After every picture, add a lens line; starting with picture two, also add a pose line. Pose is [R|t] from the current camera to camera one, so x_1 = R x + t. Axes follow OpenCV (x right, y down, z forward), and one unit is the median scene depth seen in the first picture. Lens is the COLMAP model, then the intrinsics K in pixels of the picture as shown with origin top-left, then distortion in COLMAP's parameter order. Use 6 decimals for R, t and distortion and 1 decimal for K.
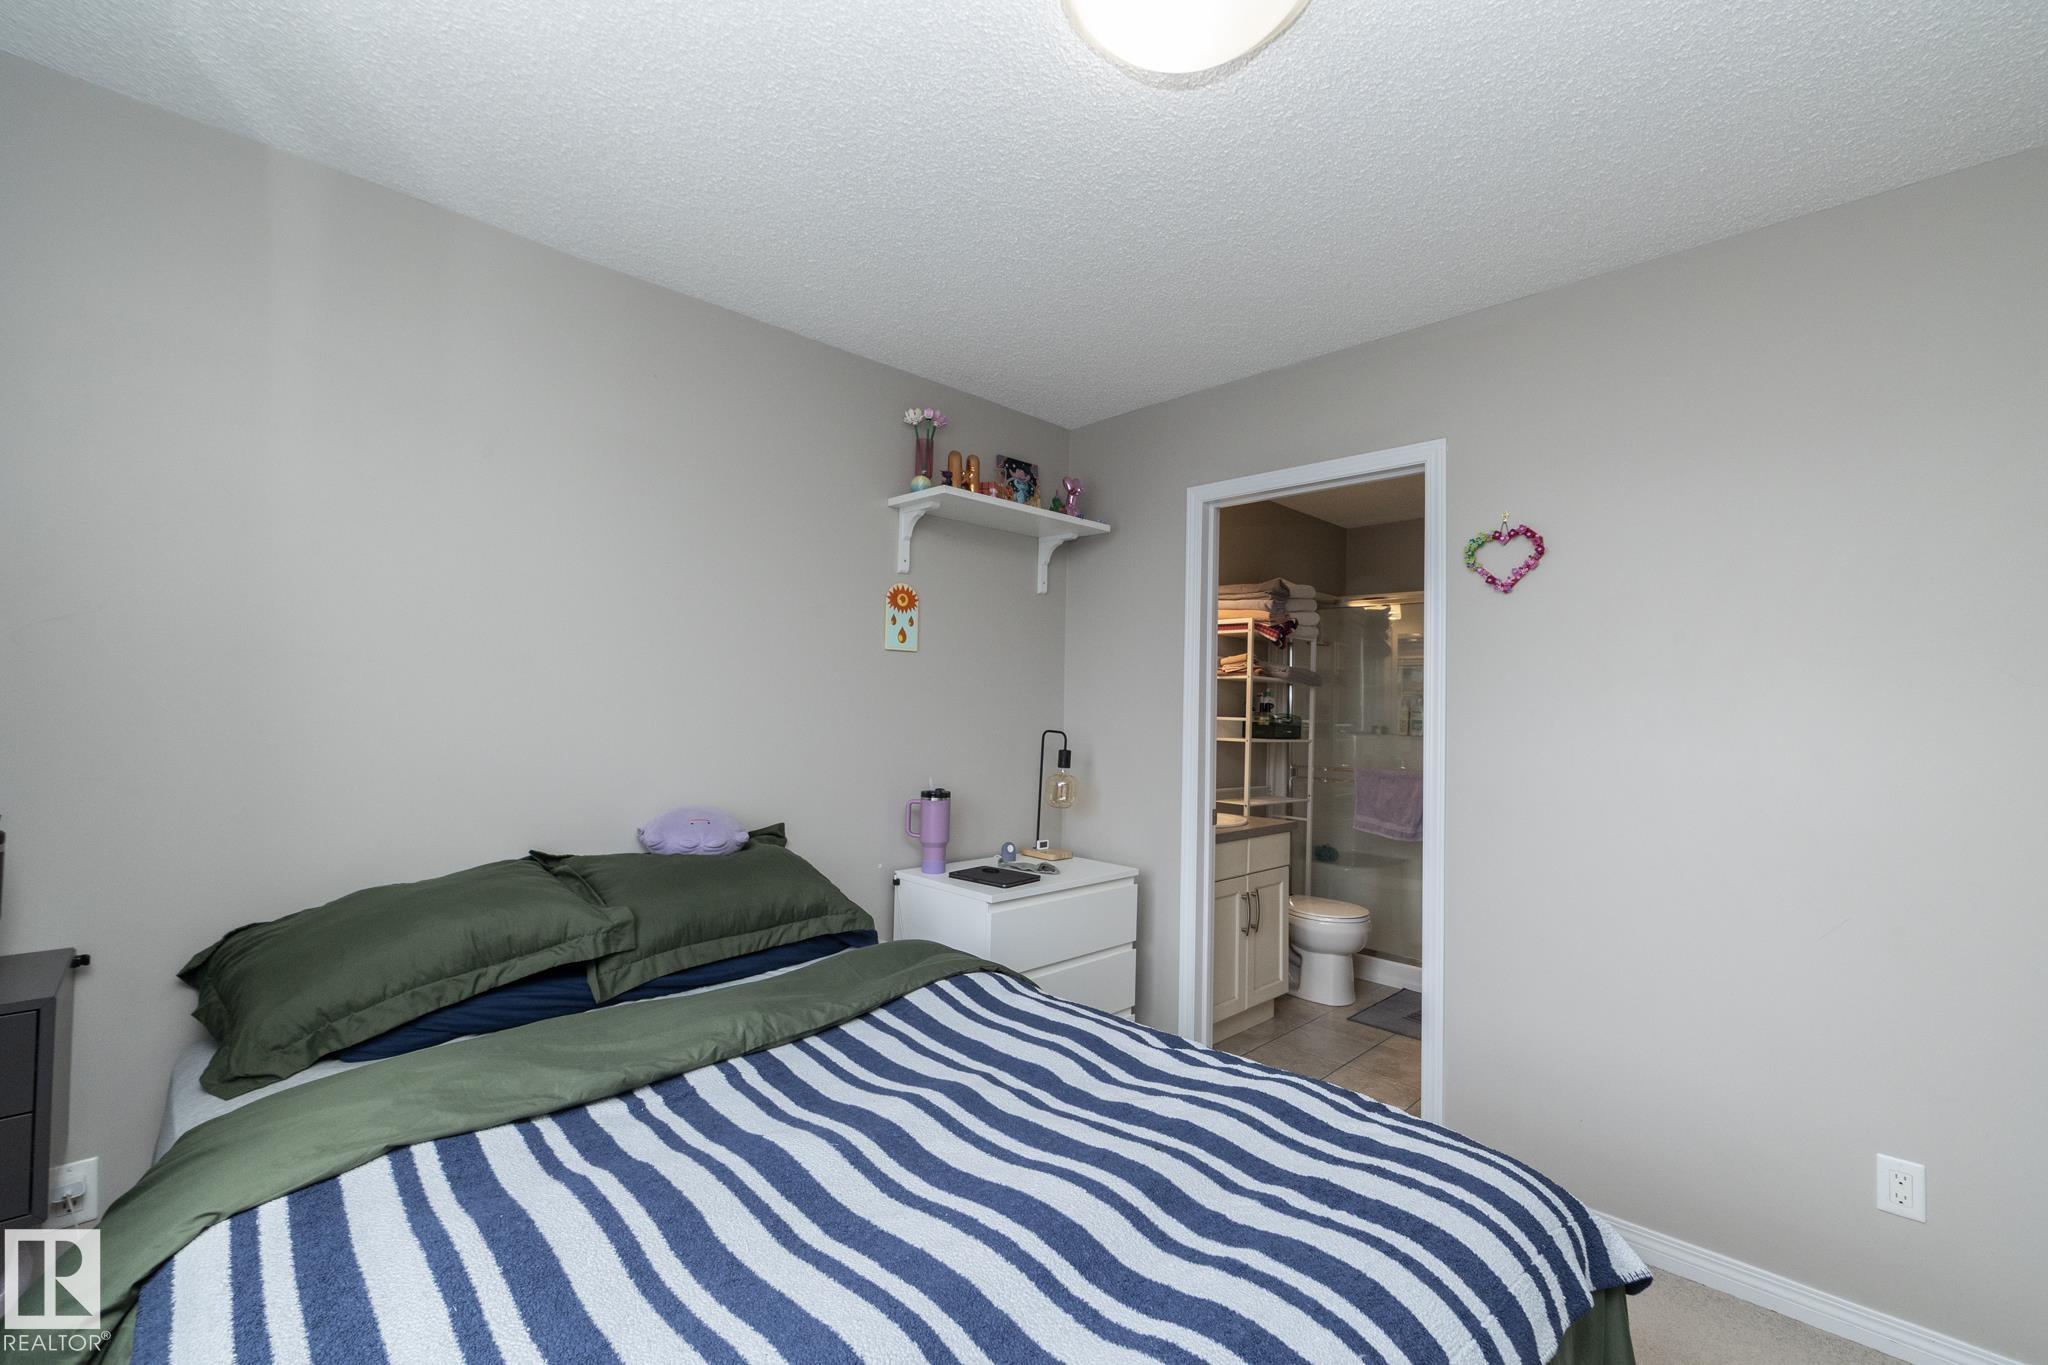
lens RADIAL K [[868.1, 0, 1021.9], [0, 868.1, 682.5], [0, 0, 1]] dist [-0.000074, -0.000722]
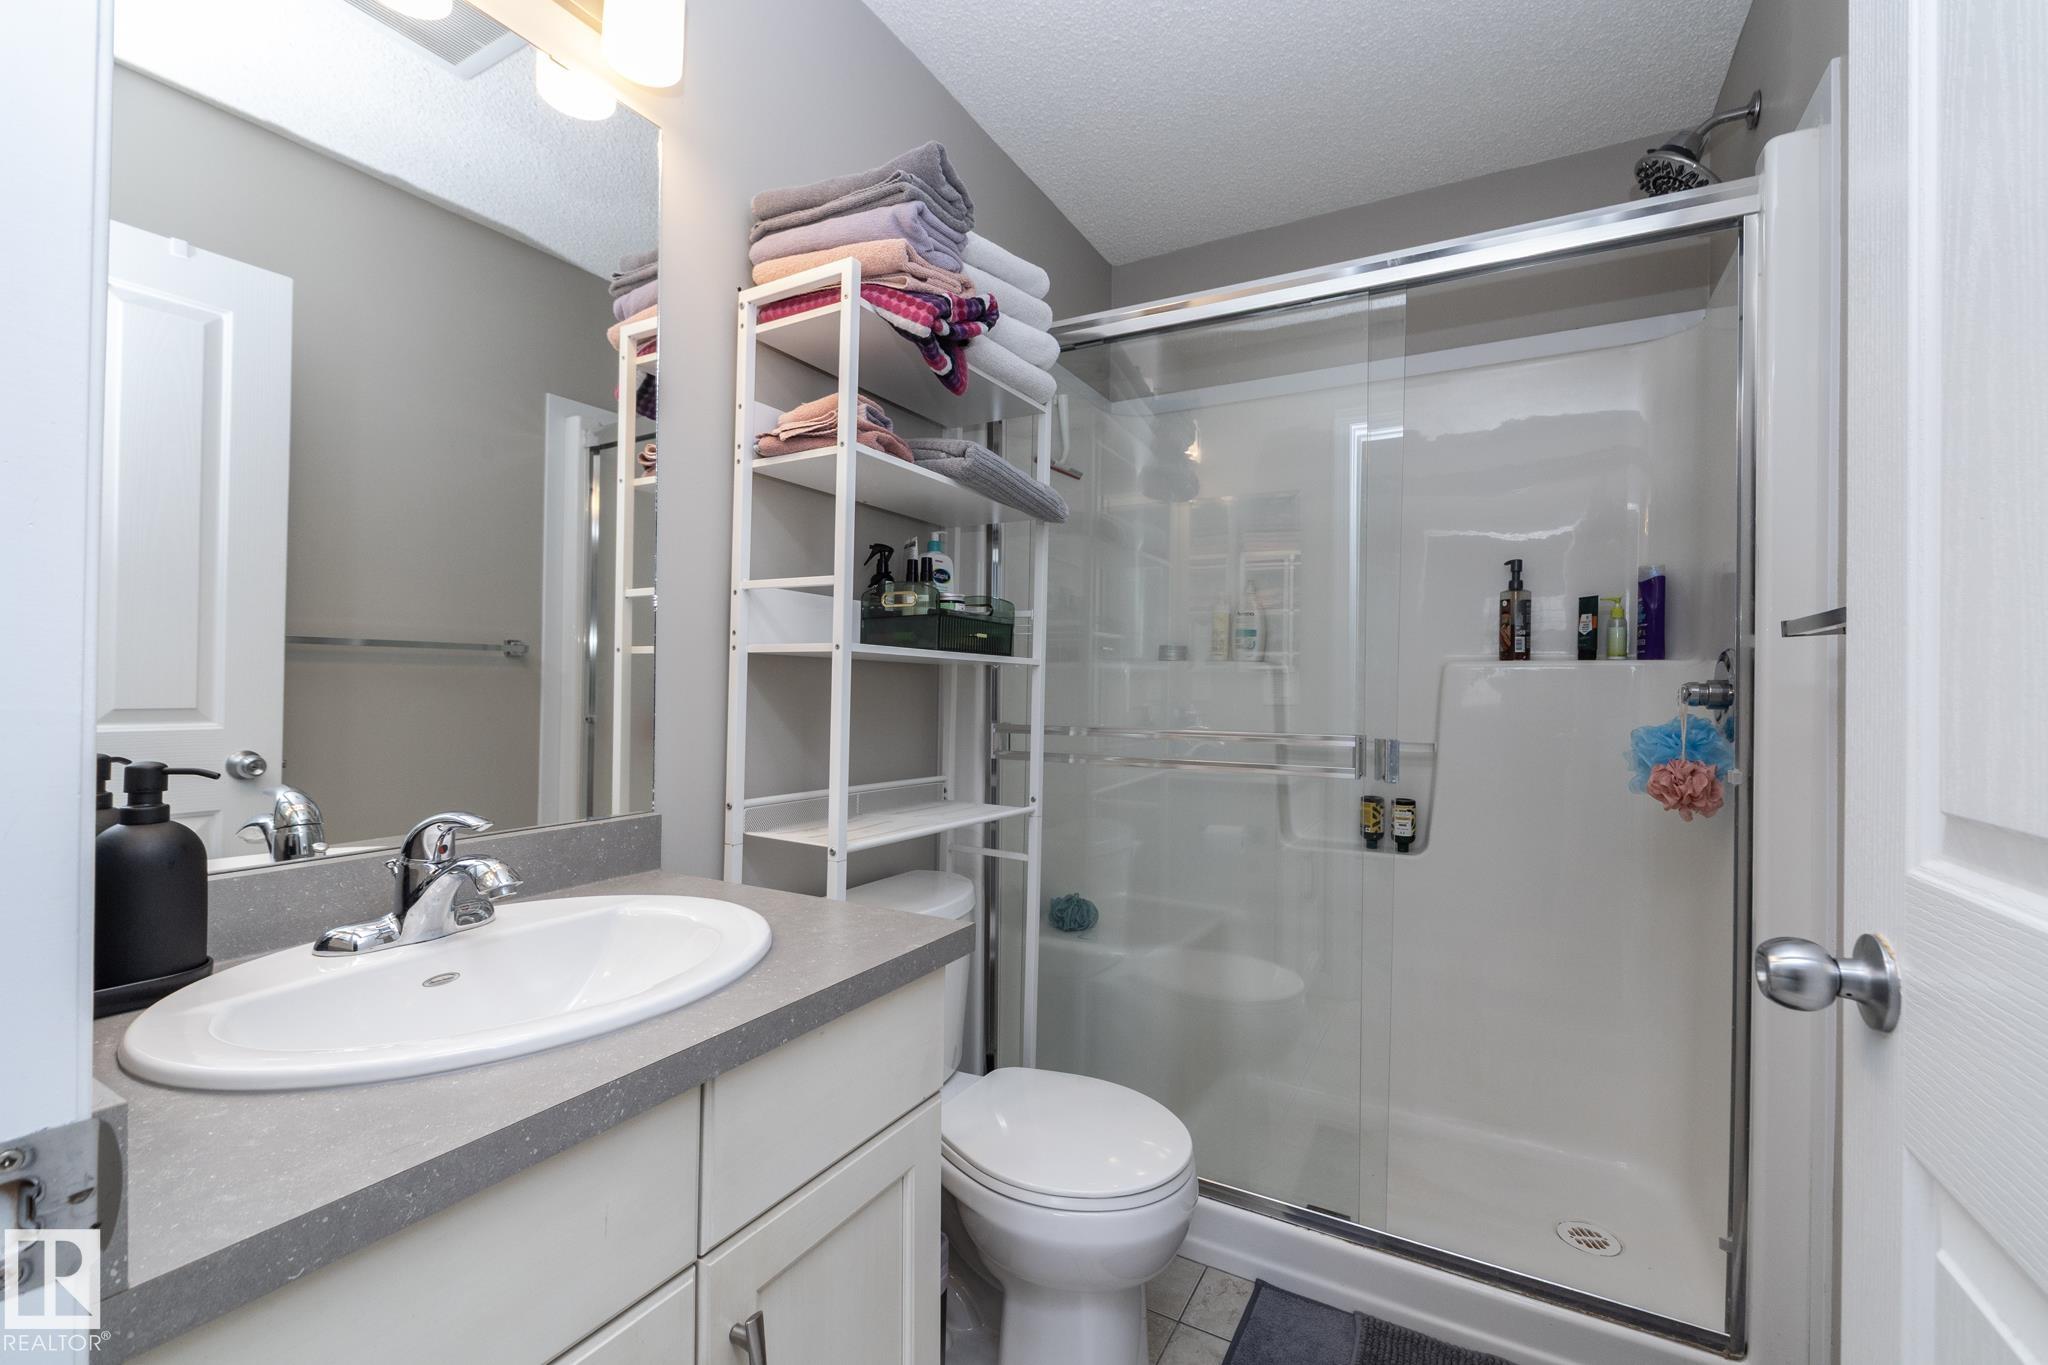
lens RADIAL K [[868.1, 0, 1021.9], [0, 868.1, 682.5], [0, 0, 1]] dist [-0.000074, -0.000722]
pose [[0.961847, -0.012440, 0.273303, 0.228648], [0.003637, 0.999459, 0.032691, 0.067266], [-0.273562, -0.030450, 0.961372, 0.652416]]
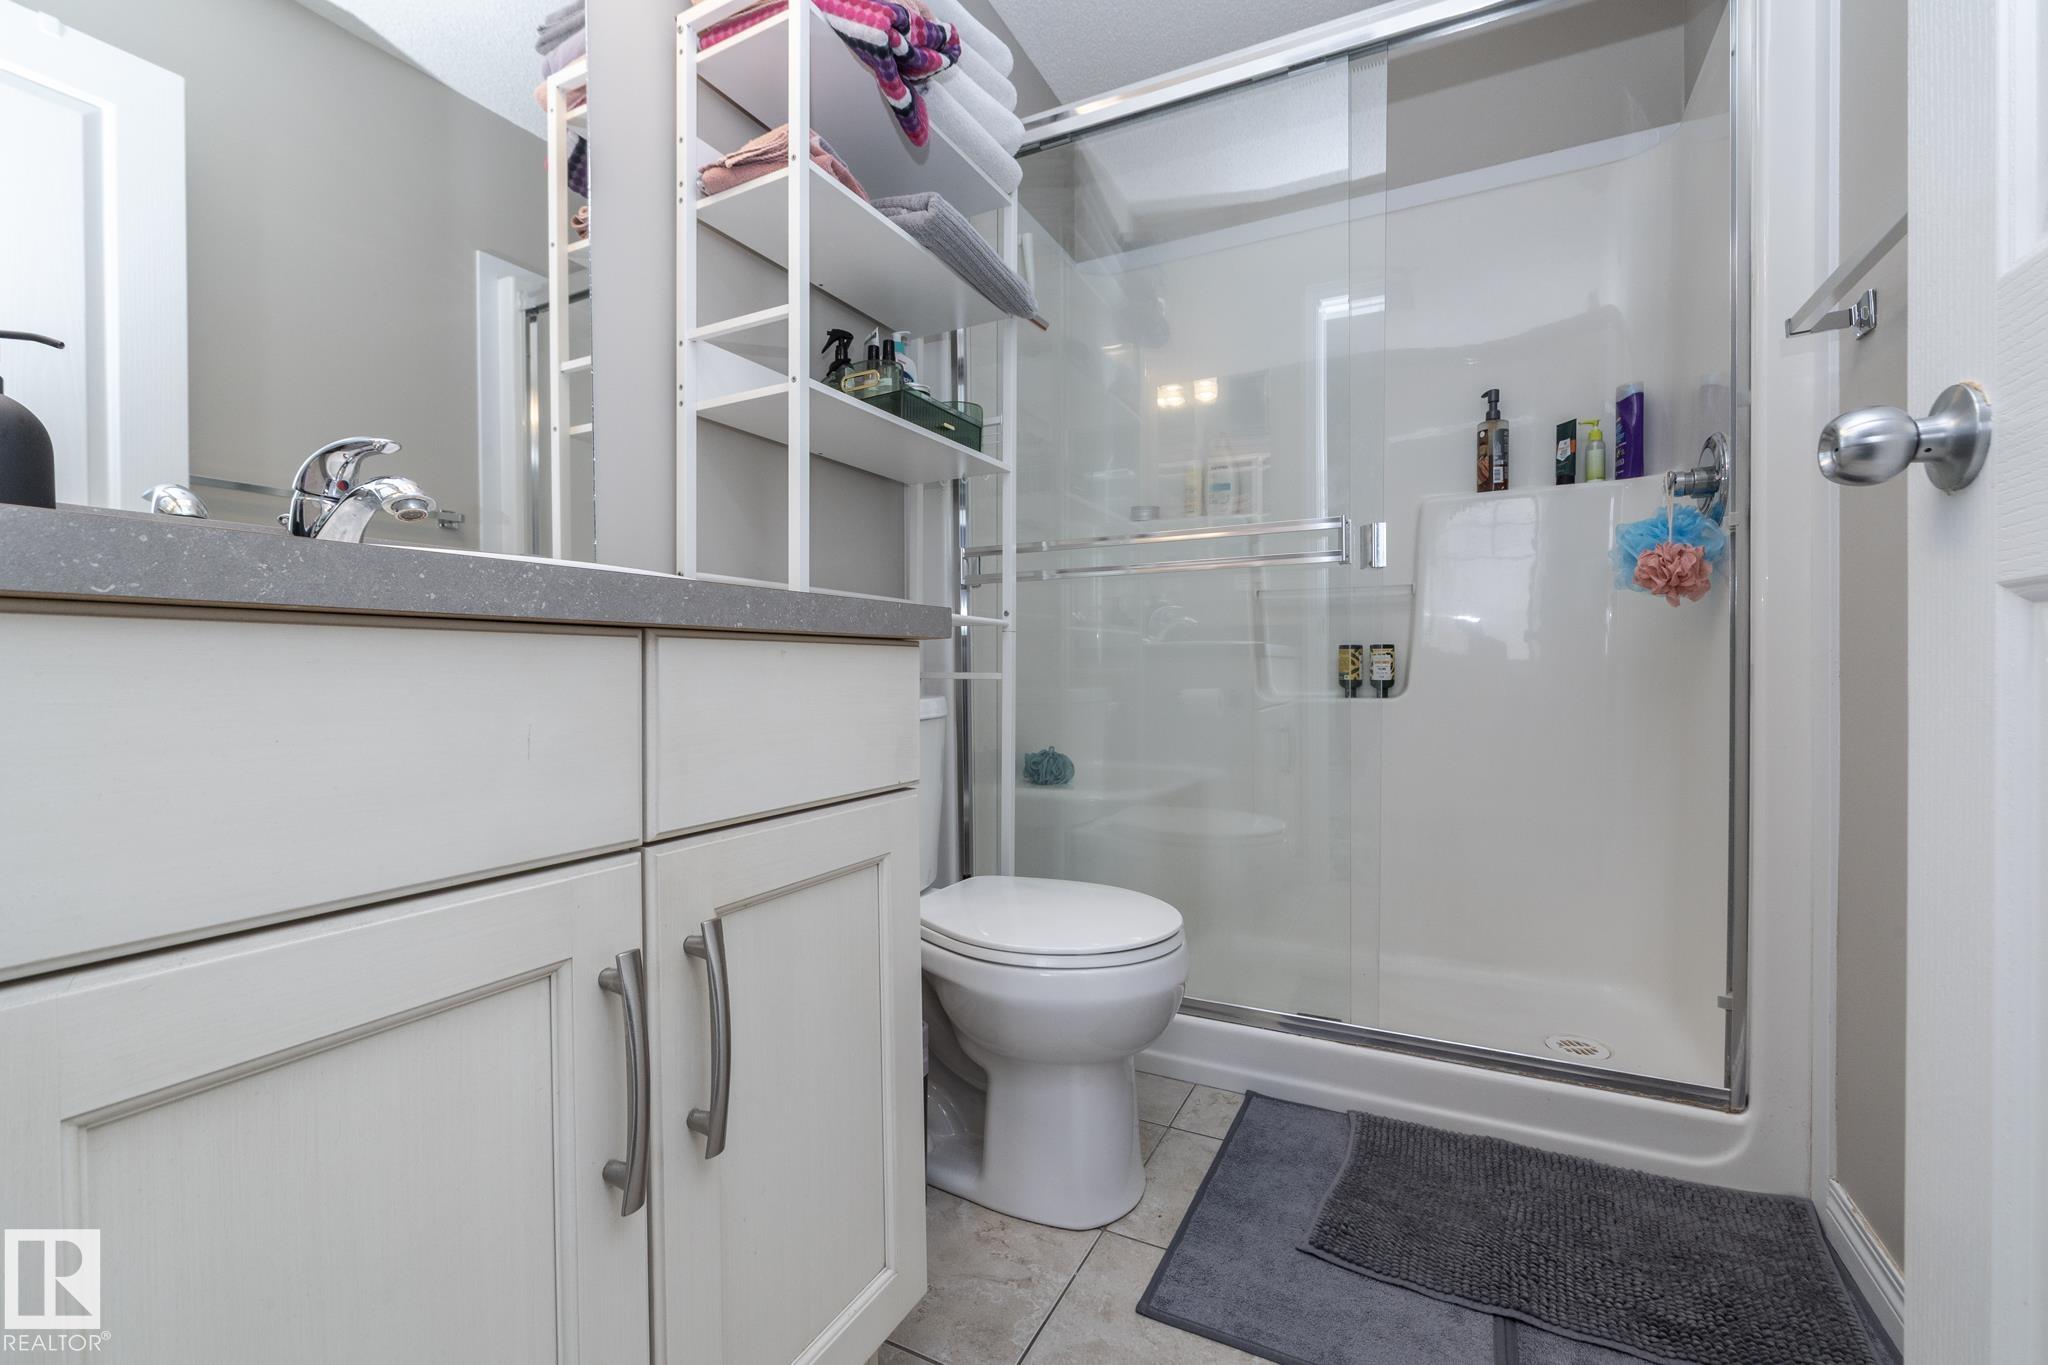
lens RADIAL K [[869.8, 0, 1022.4], [0, 869.8, 678.0], [0, 0, 1]] dist [0.000187, -0.000389]
pose [[0.949091, -0.035700, 0.312971, 0.228473], [0.021334, 0.998561, 0.049207, 0.148625], [-0.314277, -0.040025, 0.948487, 0.669172]]
